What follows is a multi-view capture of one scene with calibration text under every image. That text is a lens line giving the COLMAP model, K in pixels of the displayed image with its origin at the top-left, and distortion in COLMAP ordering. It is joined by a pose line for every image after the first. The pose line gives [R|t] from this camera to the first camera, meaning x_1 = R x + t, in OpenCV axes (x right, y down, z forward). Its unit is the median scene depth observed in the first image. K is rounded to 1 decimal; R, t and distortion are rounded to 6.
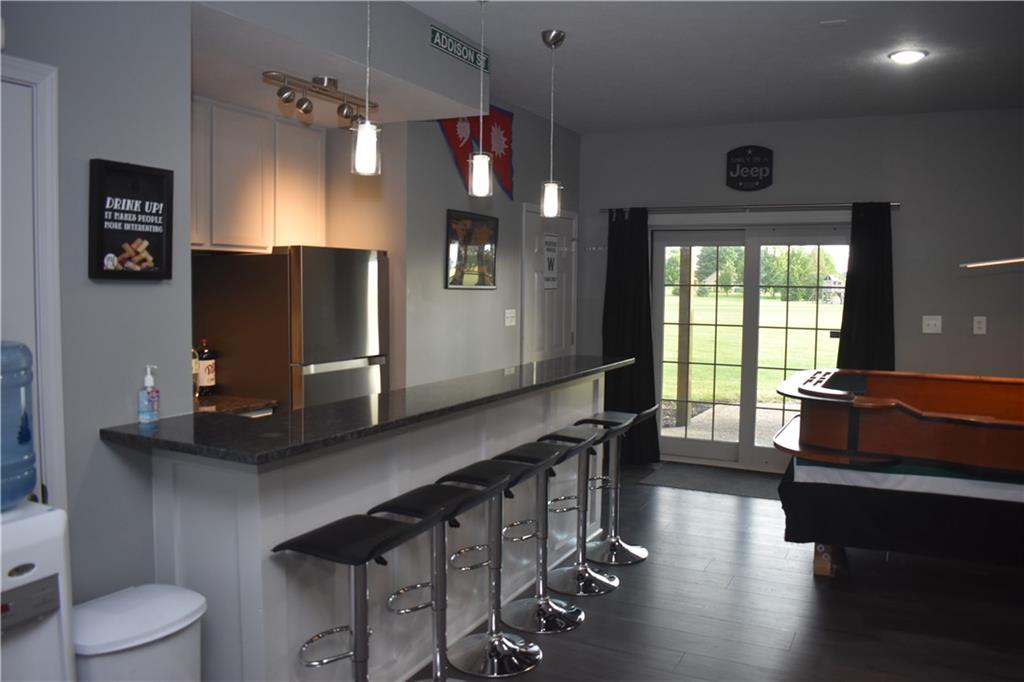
lens RADIAL K [[803.2, 0, 509.4], [0, 803.2, 342.3], [0, 0, 1]] dist [-0.099195, 0.020955]
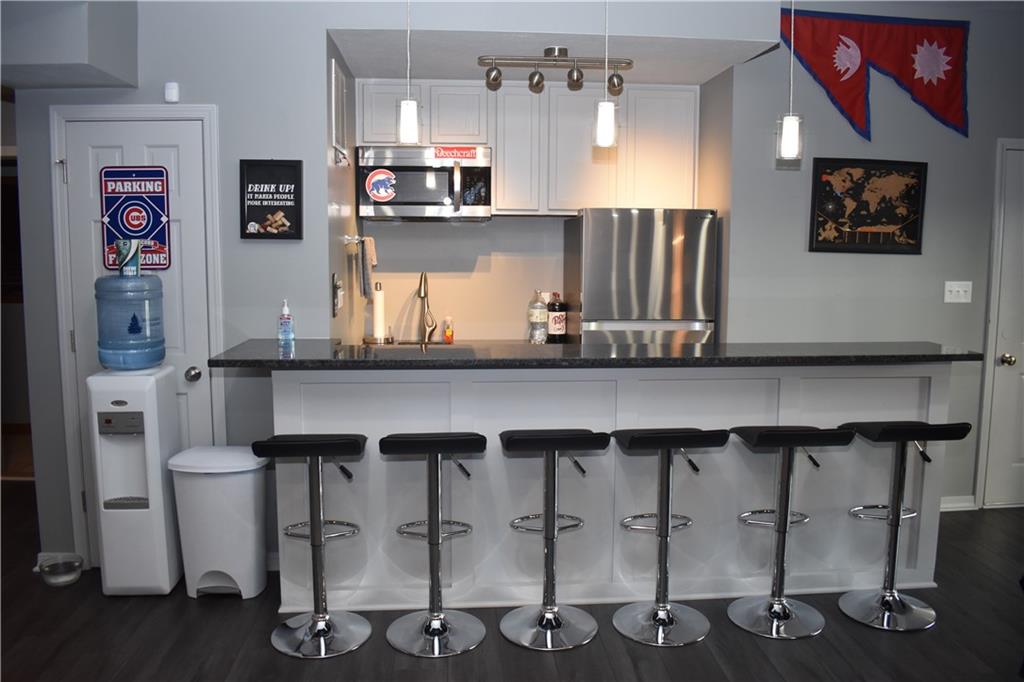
lens RADIAL K [[803.2, 0, 511.9], [0, 803.2, 335.7], [0, 0, 1]] dist [-0.099195, 0.020955]
pose [[0.515566, 0.089999, -0.852110, 1.004360], [-0.063874, 0.995738, 0.066523, -0.028100], [0.854466, 0.020131, 0.519117, 0.610230]]
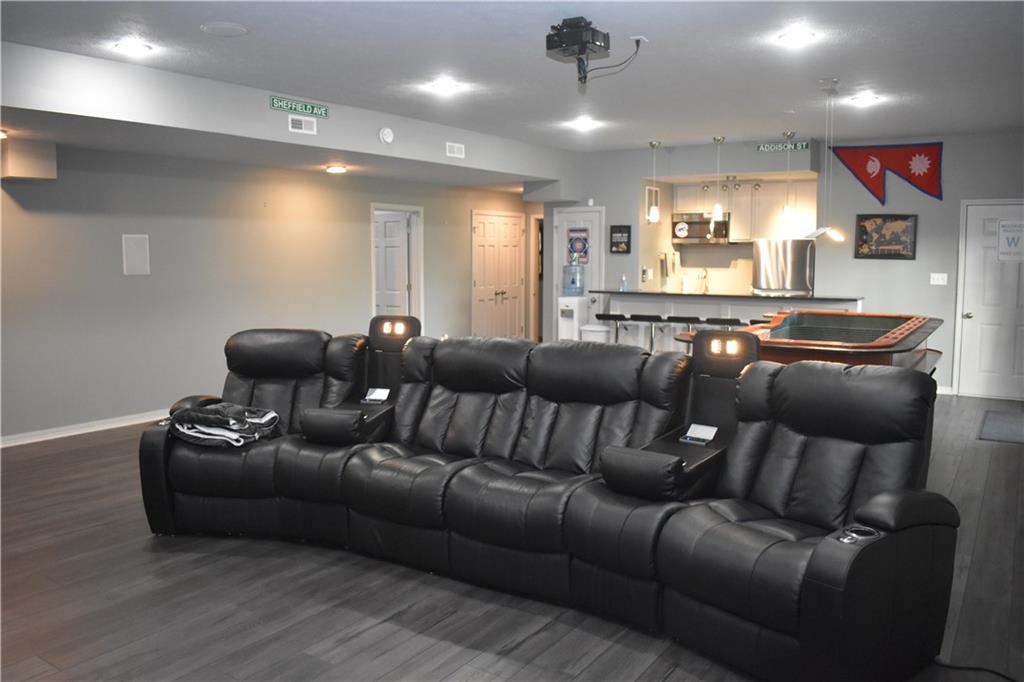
lens RADIAL K [[803.2, 0, 503.1], [0, 803.2, 330.2], [0, 0, 1]] dist [-0.099195, 0.020955]
pose [[-0.127352, 0.086993, -0.988035, 3.717600], [-0.074907, 0.992458, 0.097038, -0.039965], [0.989025, 0.086369, -0.119875, 0.916752]]
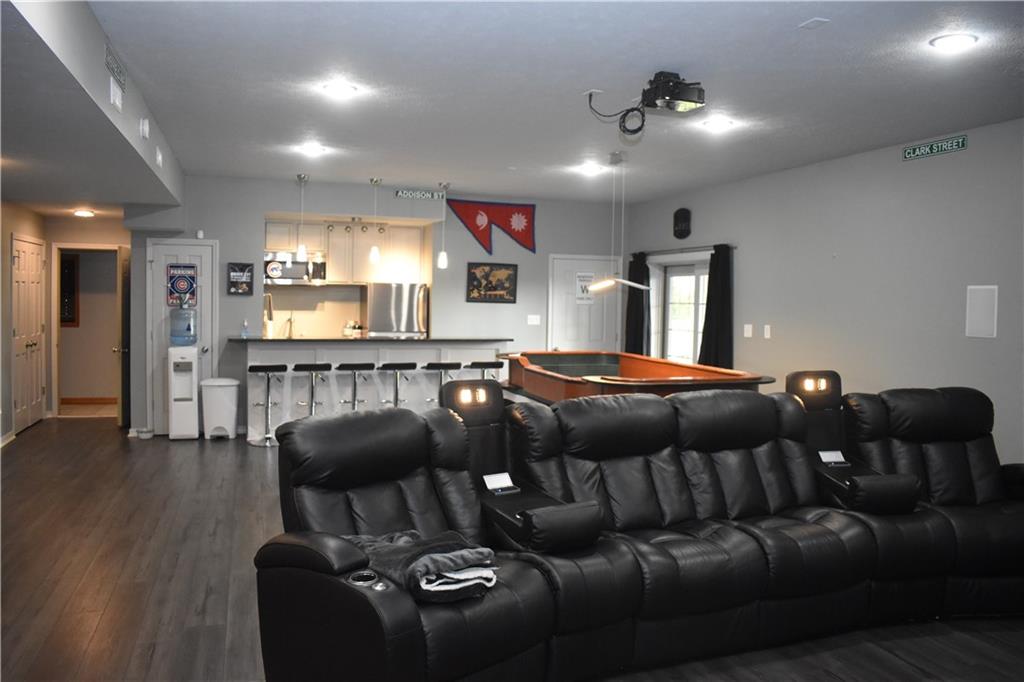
lens RADIAL K [[803.2, 0, 510.0], [0, 803.2, 331.7], [0, 0, 1]] dist [-0.099195, 0.020955]
pose [[0.705901, 0.032603, -0.707560, 2.918095], [-0.064737, 0.997729, -0.018612, 0.075199], [0.705346, 0.058944, 0.706408, -0.673452]]
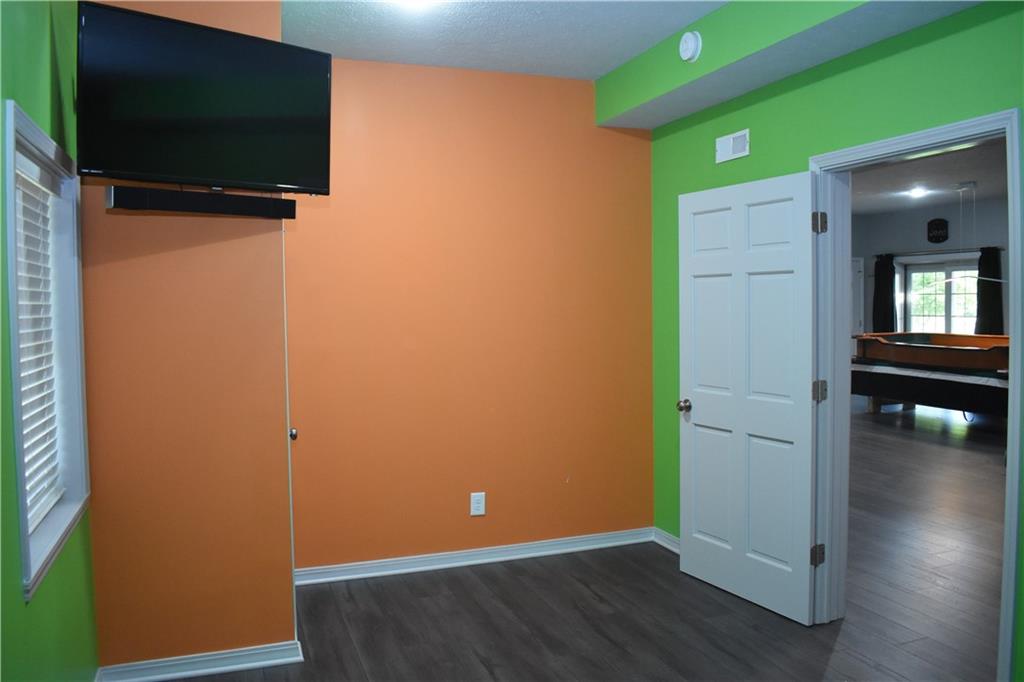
lens RADIAL K [[803.2, 0, 511.0], [0, 803.2, 340.4], [0, 0, 1]] dist [-0.099195, 0.020955]
pose [[0.740839, 0.012268, -0.671571, 2.049882], [-0.028799, 0.999494, -0.013511, 0.240368], [0.671065, 0.029350, 0.740817, -2.669071]]
